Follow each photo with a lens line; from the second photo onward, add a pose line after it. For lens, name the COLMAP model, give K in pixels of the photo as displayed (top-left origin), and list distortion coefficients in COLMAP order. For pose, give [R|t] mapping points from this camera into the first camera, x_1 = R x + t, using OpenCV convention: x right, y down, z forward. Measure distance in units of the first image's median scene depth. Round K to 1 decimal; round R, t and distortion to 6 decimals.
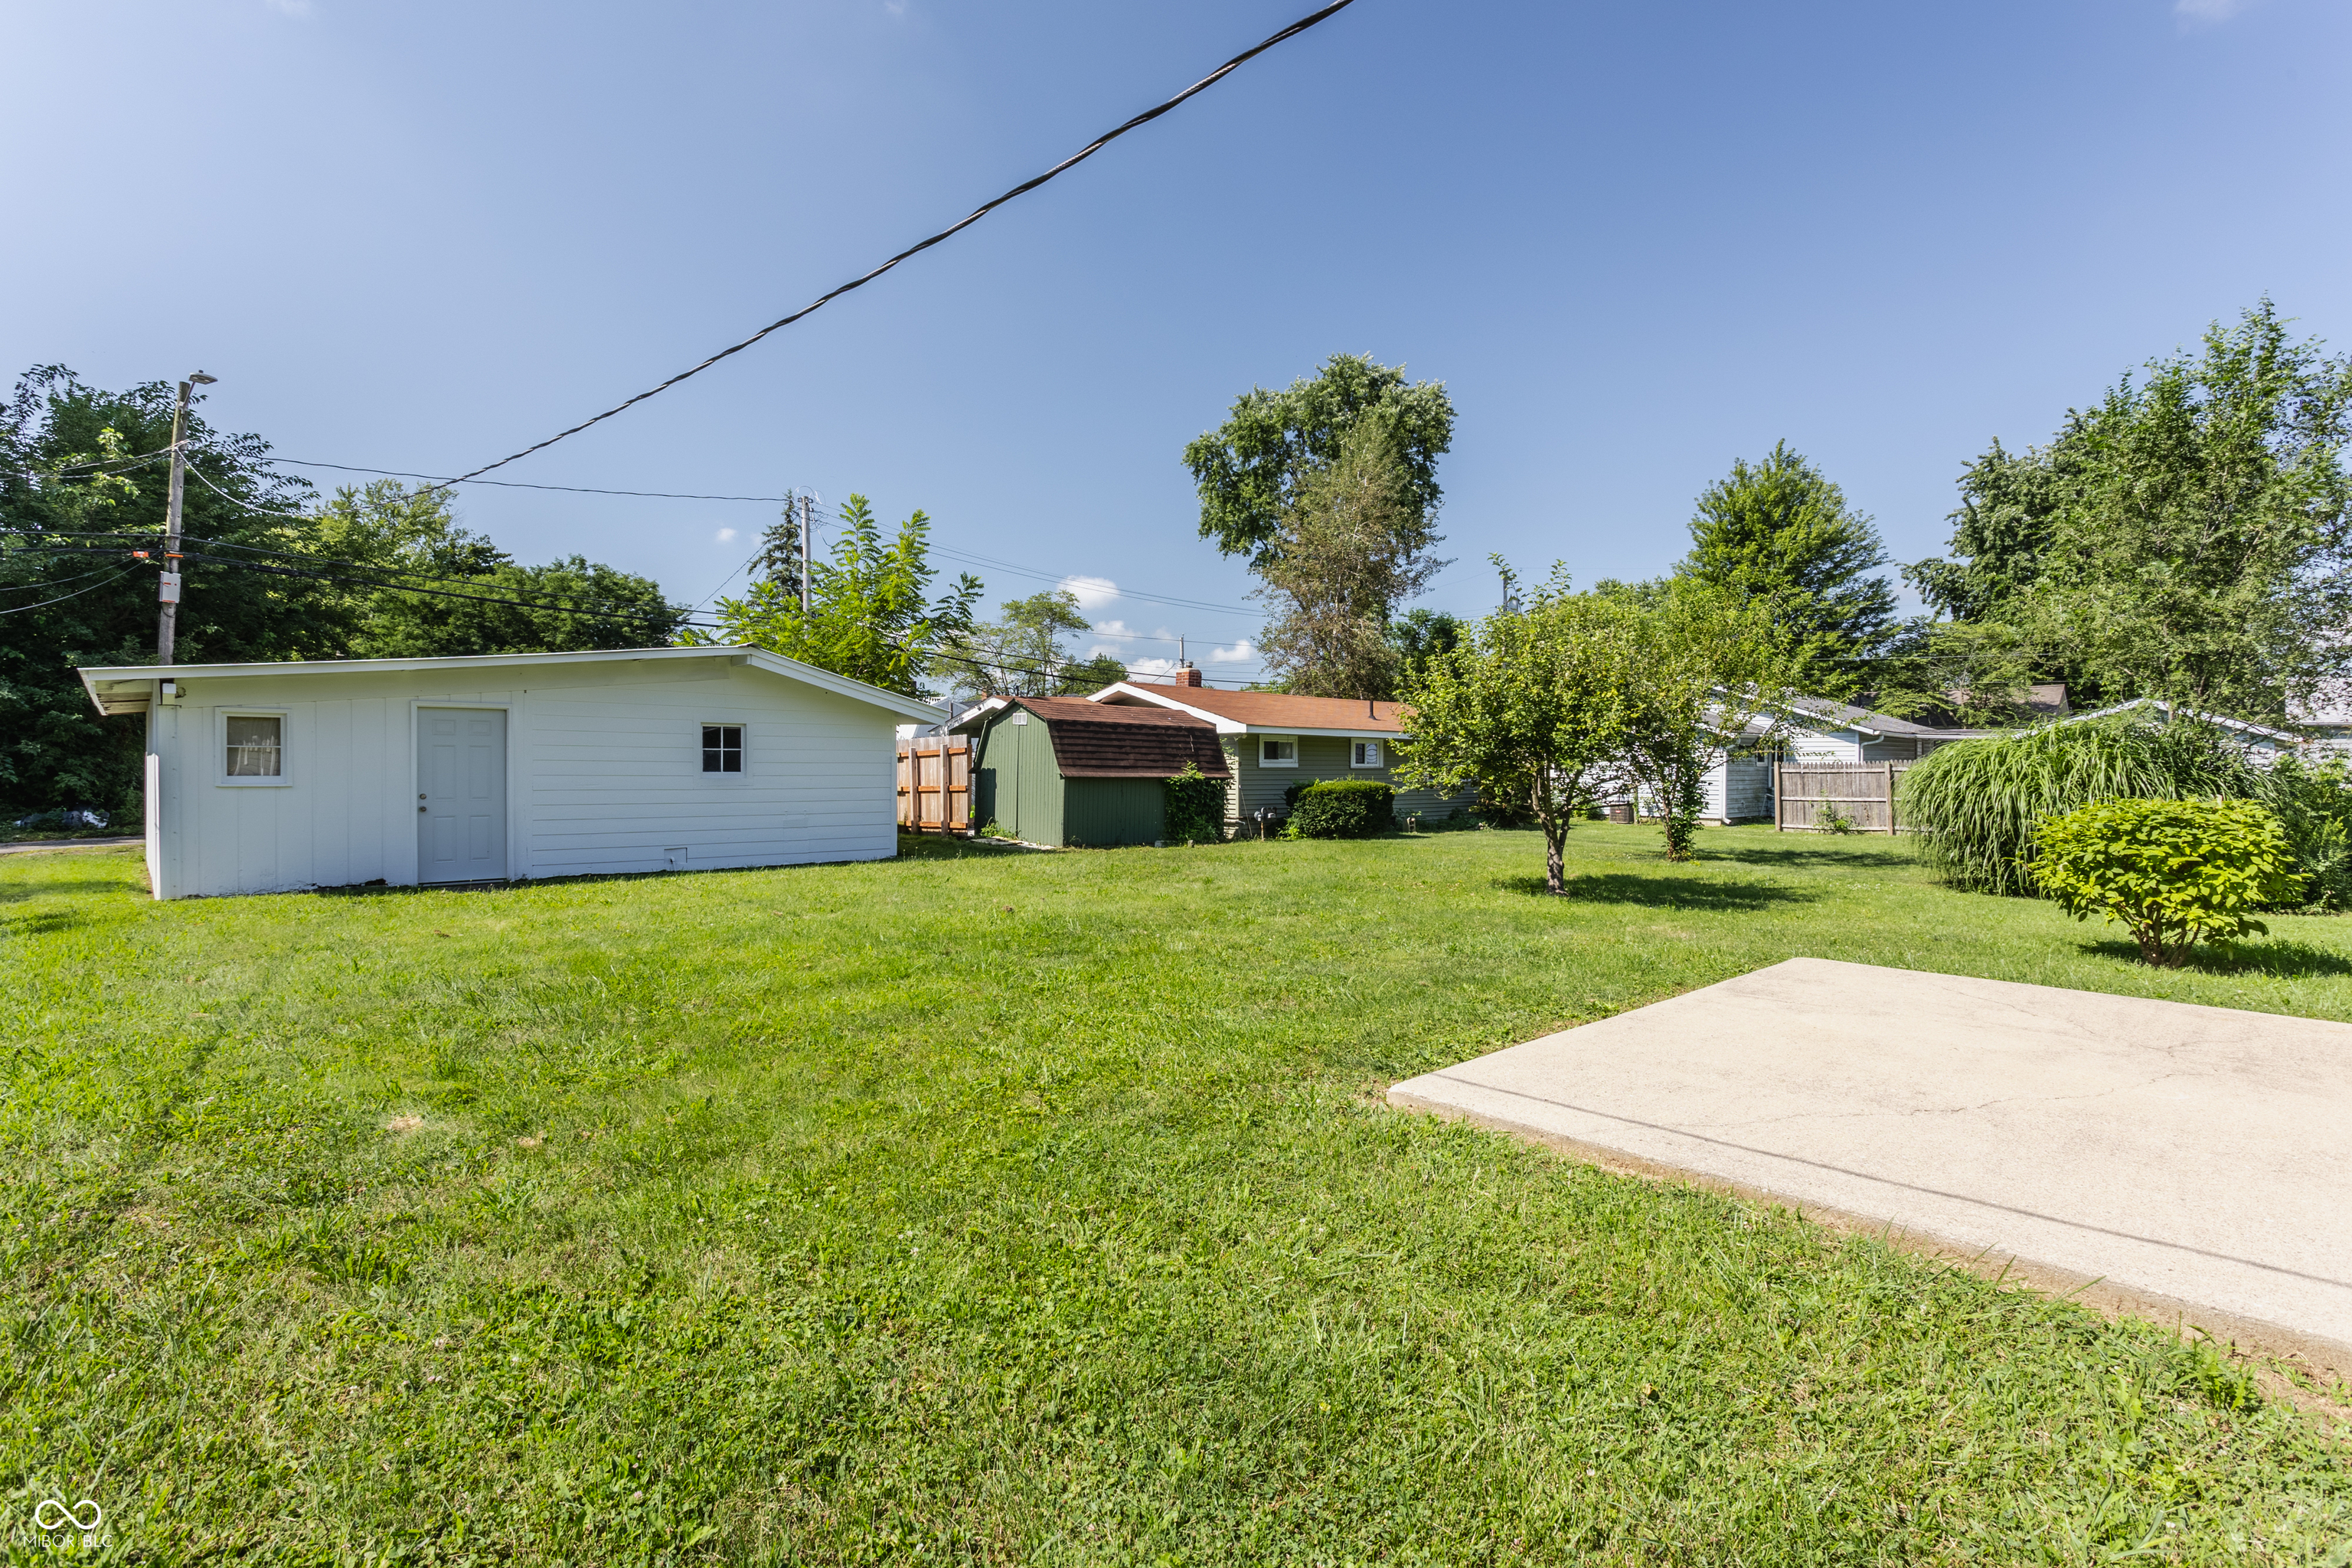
lens RADIAL K [[1132.2, 0, 1171.7], [0, 1132.2, 762.3], [0, 0, 1]] dist [0.000924, 0.001387]
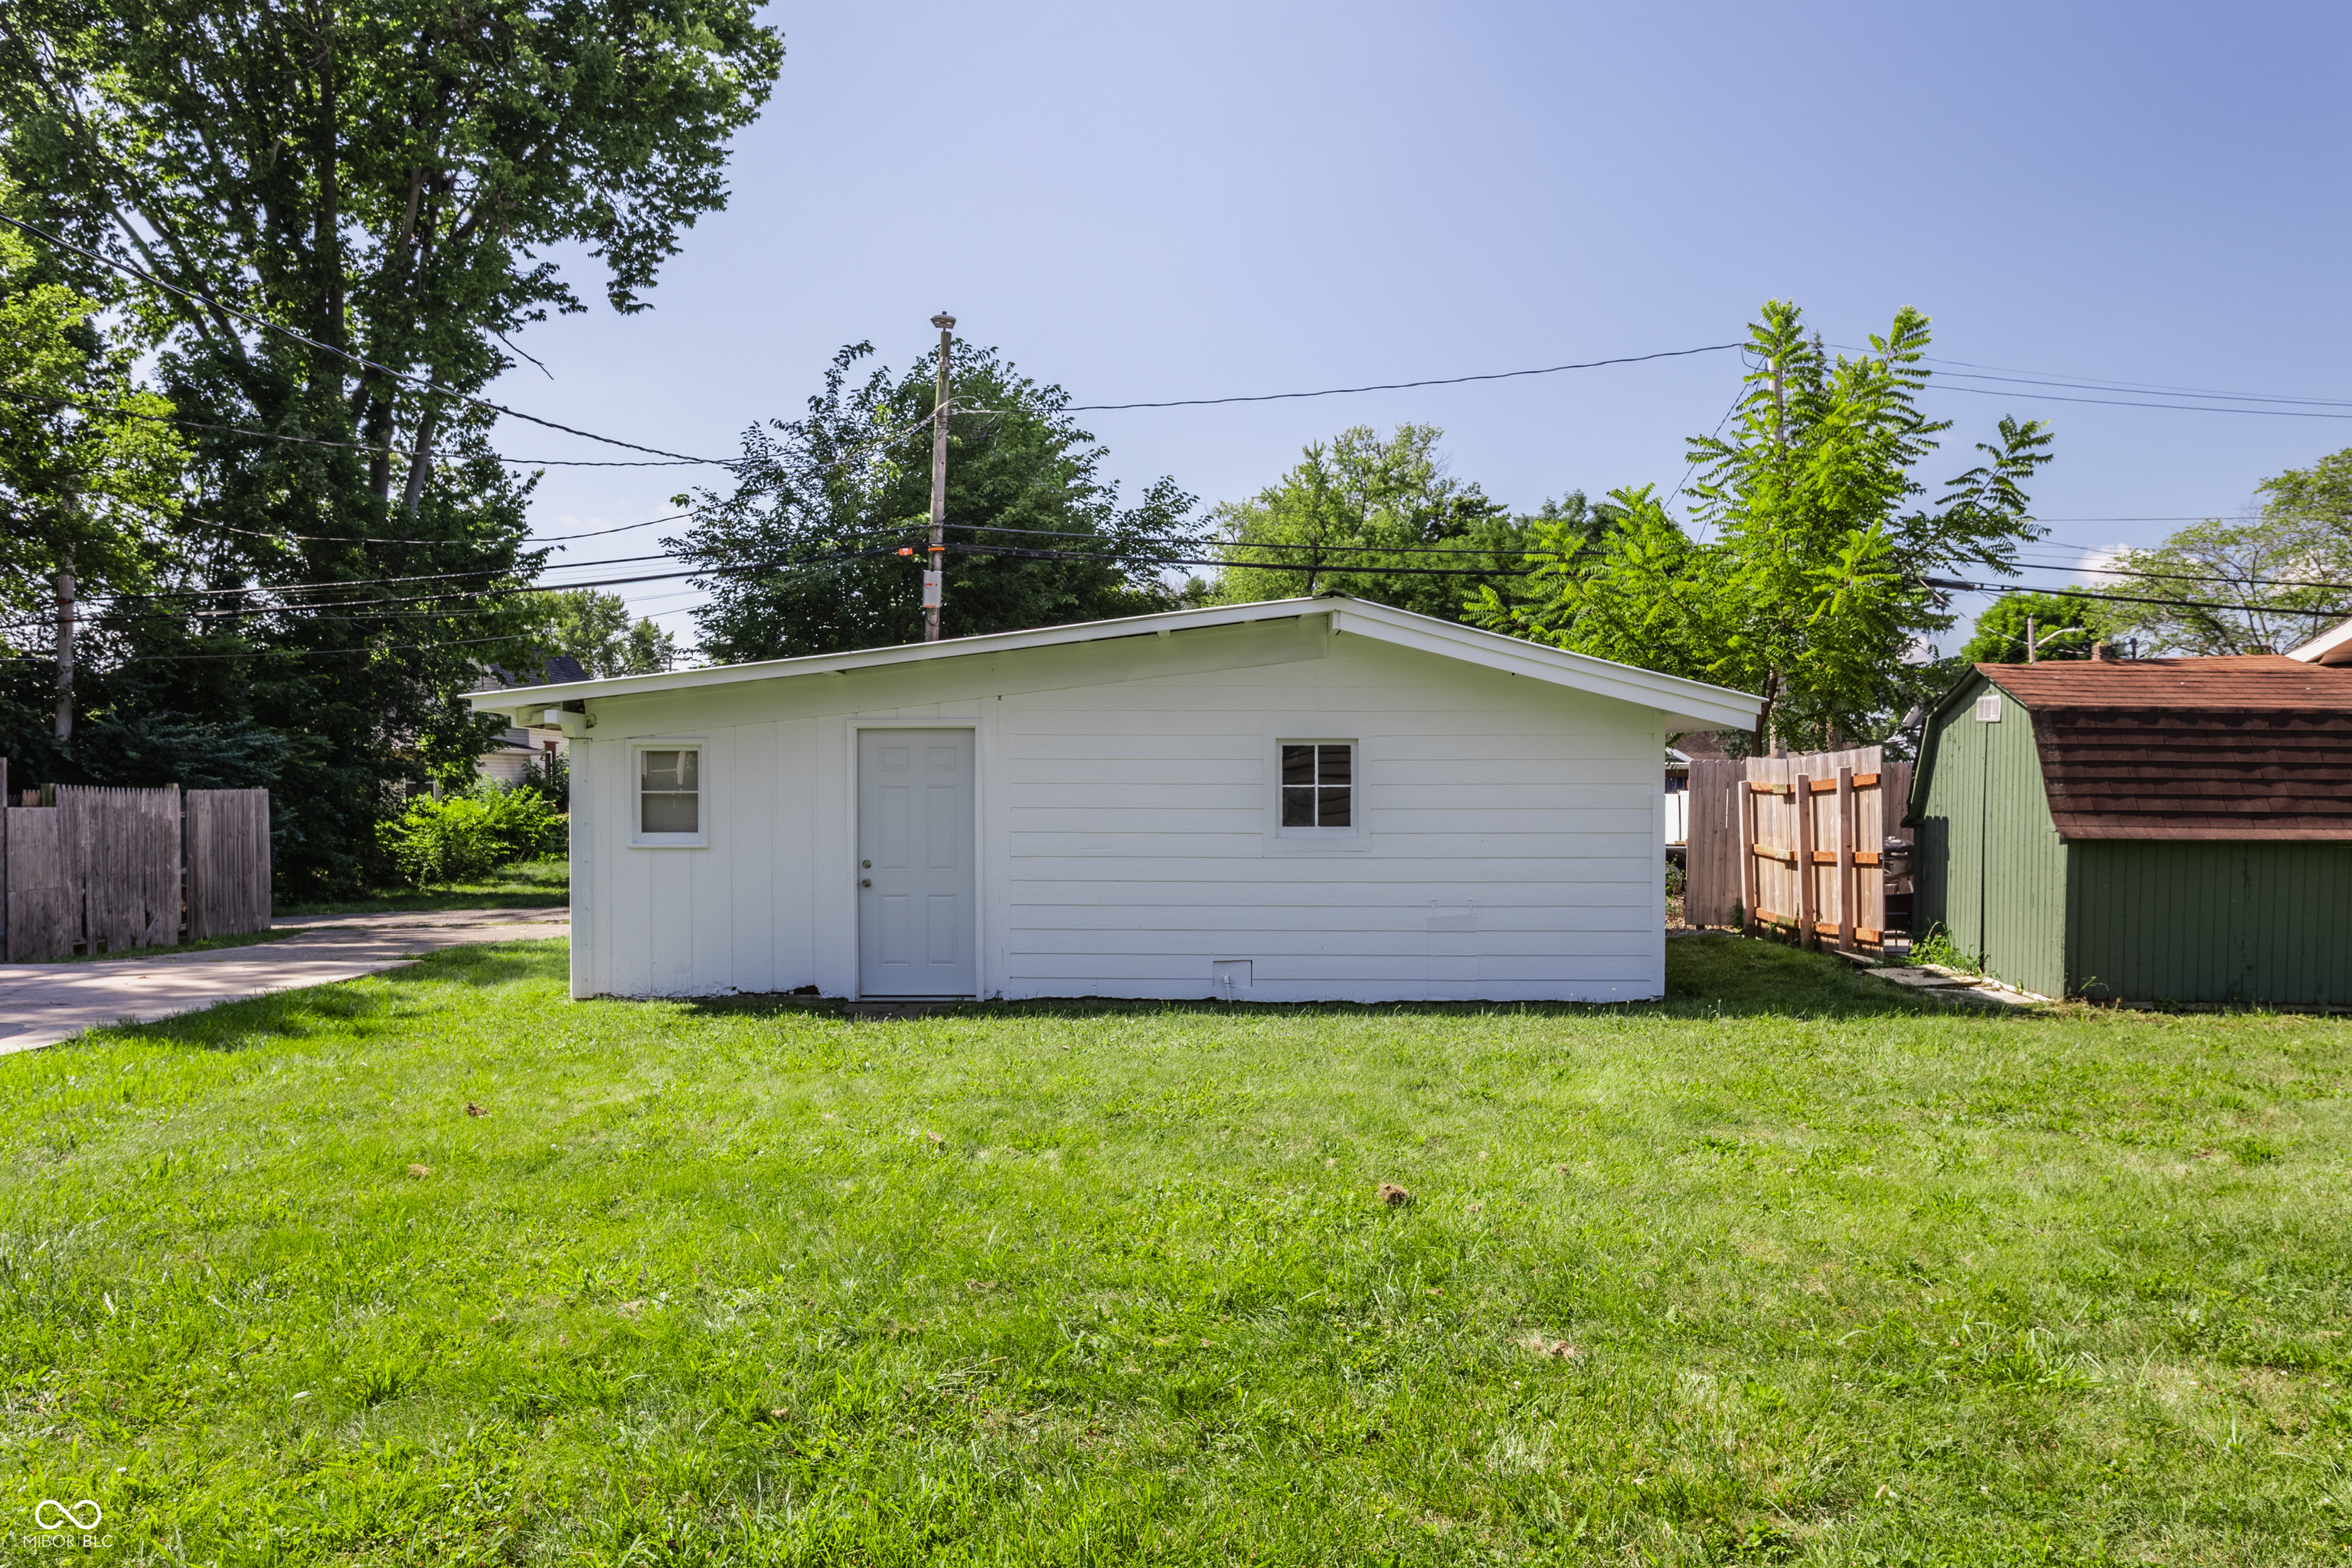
lens RADIAL K [[1731.6, 0, 1175.8], [0, 1731.6, 794.0], [0, 0, 1]] dist [-0.011772, -0.004658]
pose [[0.710289, -0.006992, -0.703875, 0.106499], [0.007811, 0.999967, -0.002051, -0.004341], [0.703867, -0.004041, 0.710321, 0.246009]]
